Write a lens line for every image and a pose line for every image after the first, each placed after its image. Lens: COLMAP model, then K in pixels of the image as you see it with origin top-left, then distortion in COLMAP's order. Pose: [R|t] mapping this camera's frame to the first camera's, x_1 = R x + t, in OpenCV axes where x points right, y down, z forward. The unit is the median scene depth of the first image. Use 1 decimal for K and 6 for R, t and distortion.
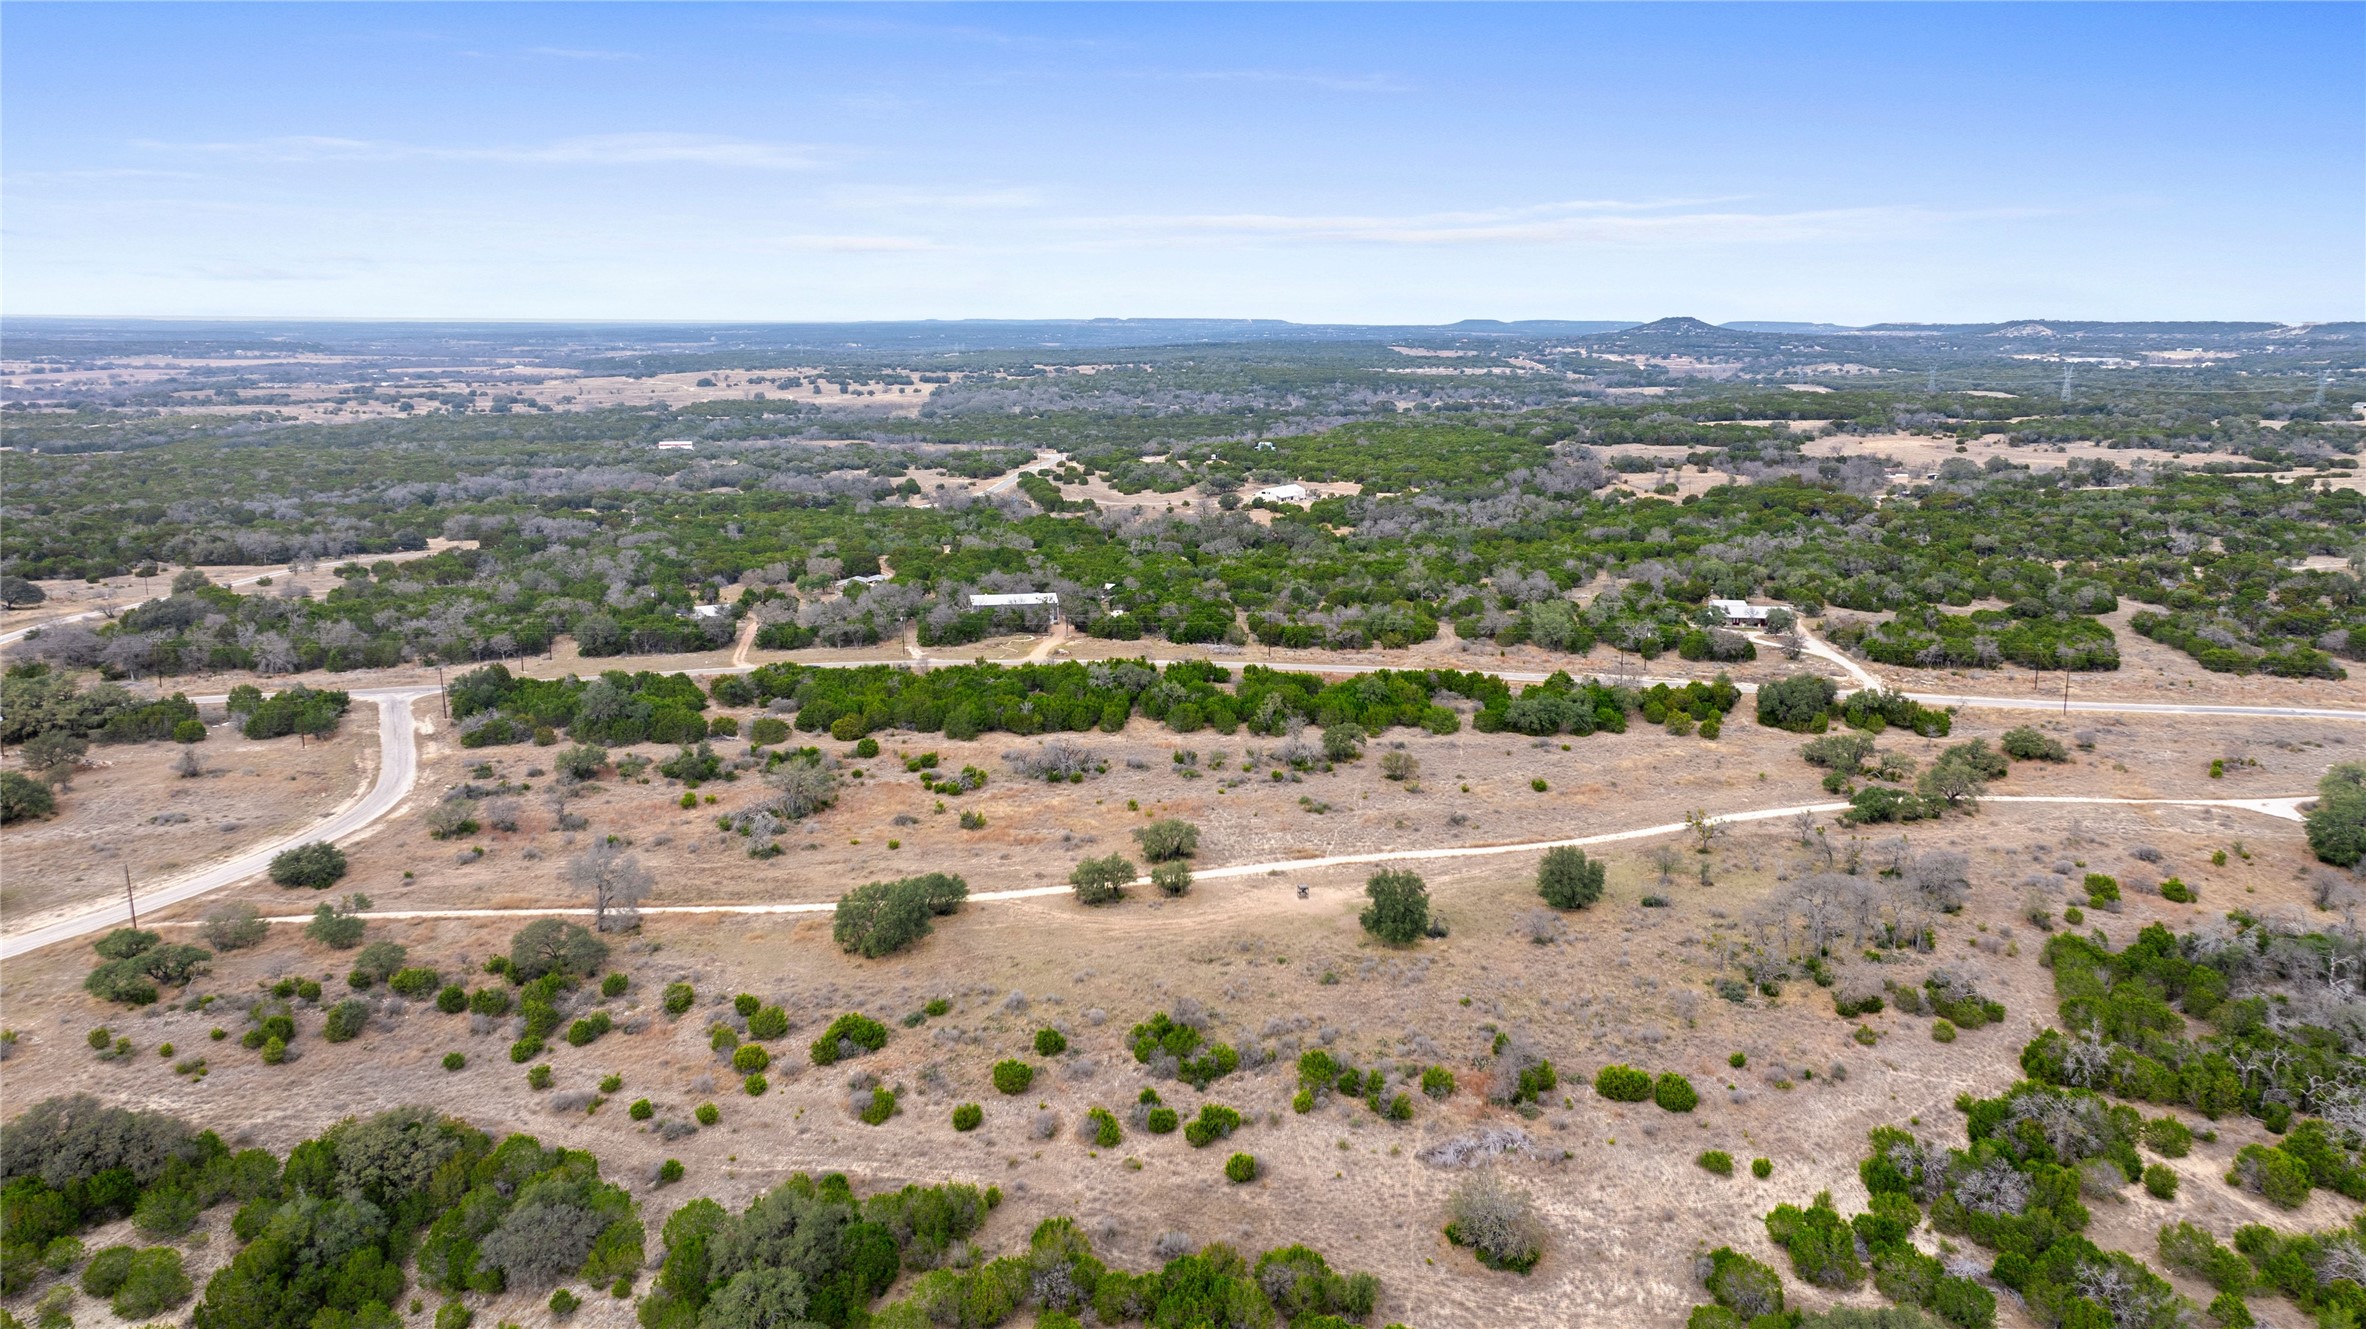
lens RADIAL K [[1683.7, 0, 1192.8], [0, 1683.7, 657.6], [0, 0, 1]] dist [-0.007581, -0.016231]
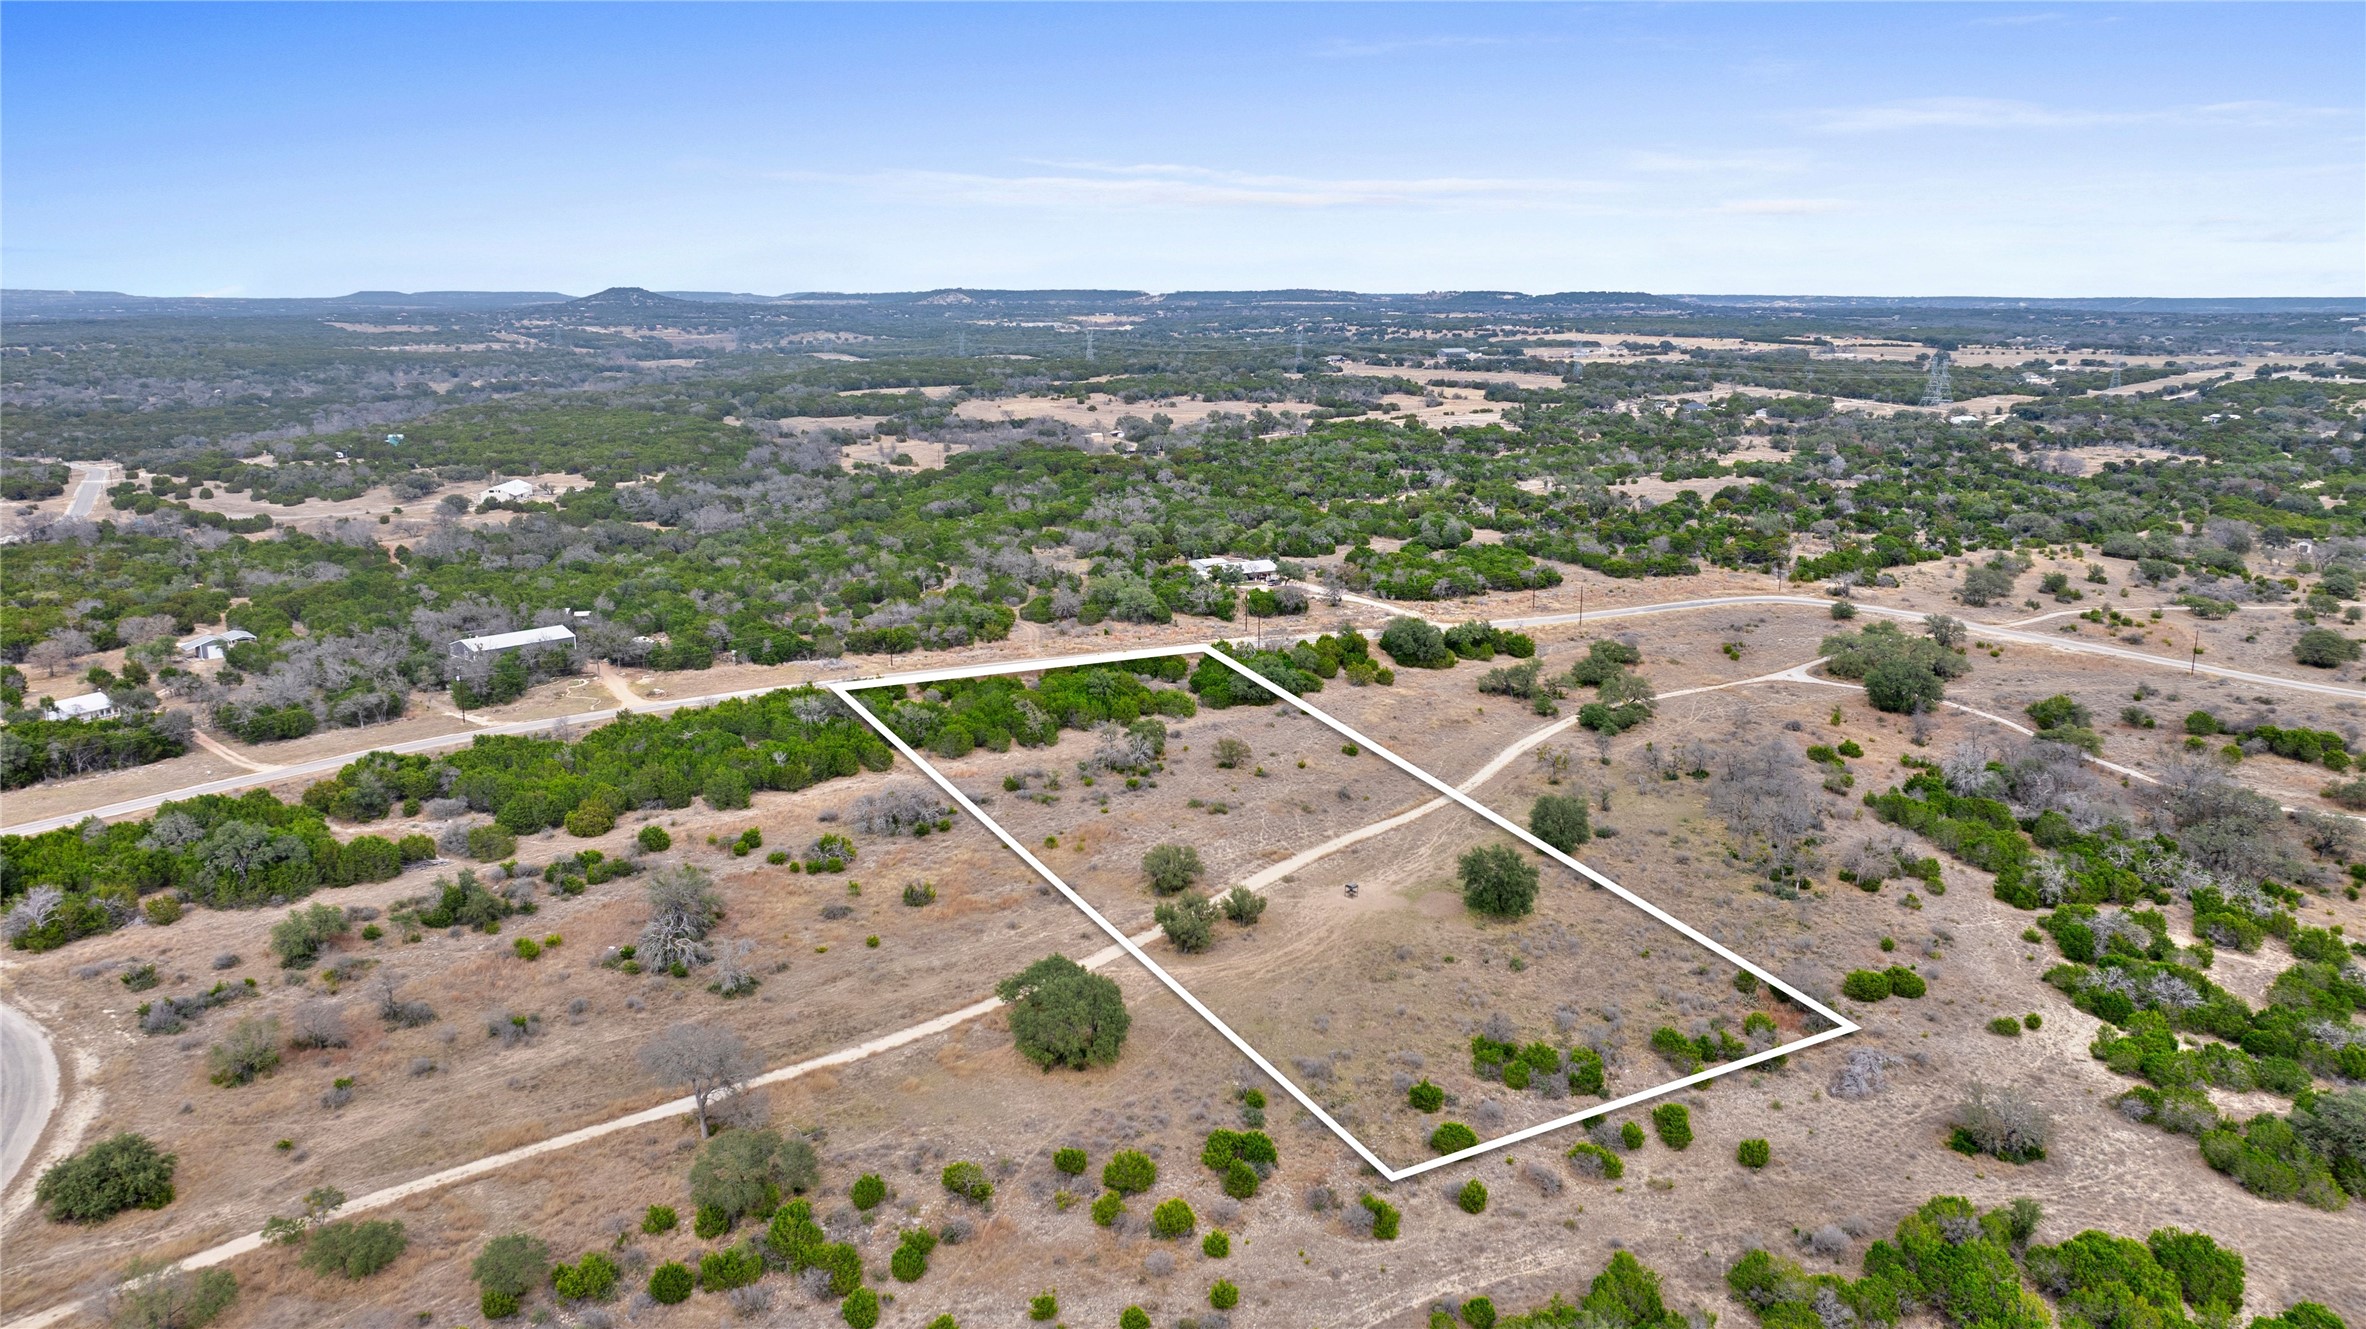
lens RADIAL K [[1683.7, 0, 1192.8], [0, 1683.7, 657.6], [0, 0, 1]] dist [-0.007581, -0.016231]
pose [[0.809817, -0.125465, 0.573109, -0.174957], [0.115676, 0.991835, 0.053680, -0.017738], [-0.575165, 0.022824, 0.817719, 0.084786]]
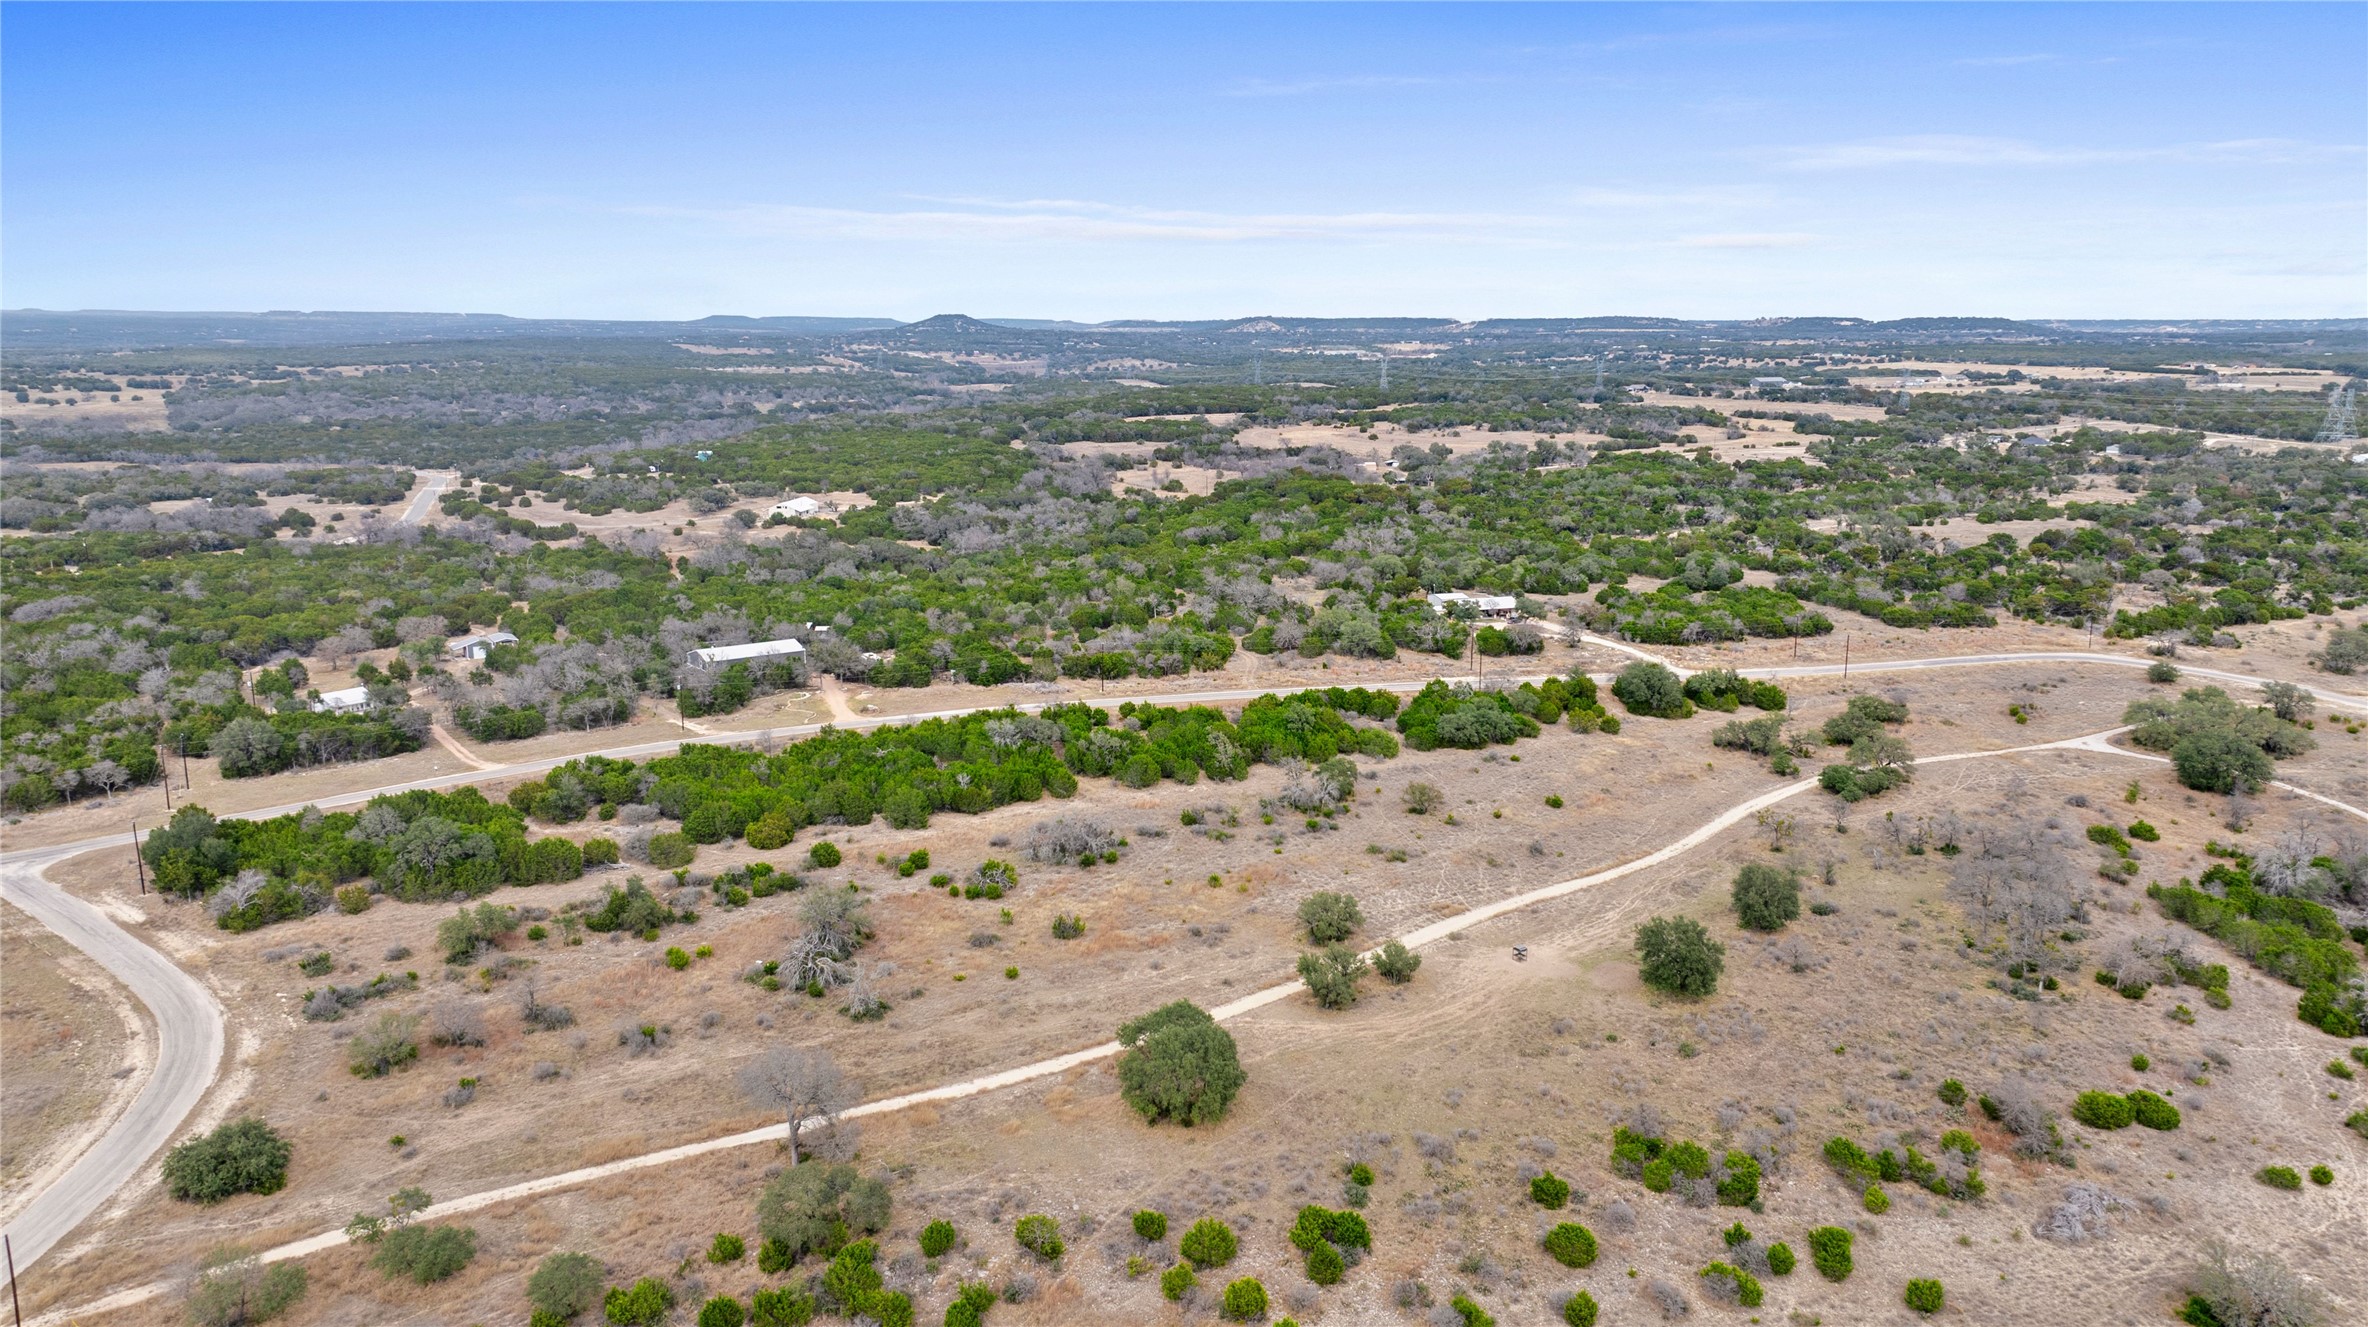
lens RADIAL K [[1676.9, 0, 1192.2], [0, 1676.9, 672.4], [0, 0, 1]] dist [0.063356, -0.054792]
pose [[0.903266, -0.087598, 0.420044, -0.148097], [0.083366, 0.996112, 0.028464, -0.016585], [-0.420905, 0.009307, 0.907057, 0.081971]]
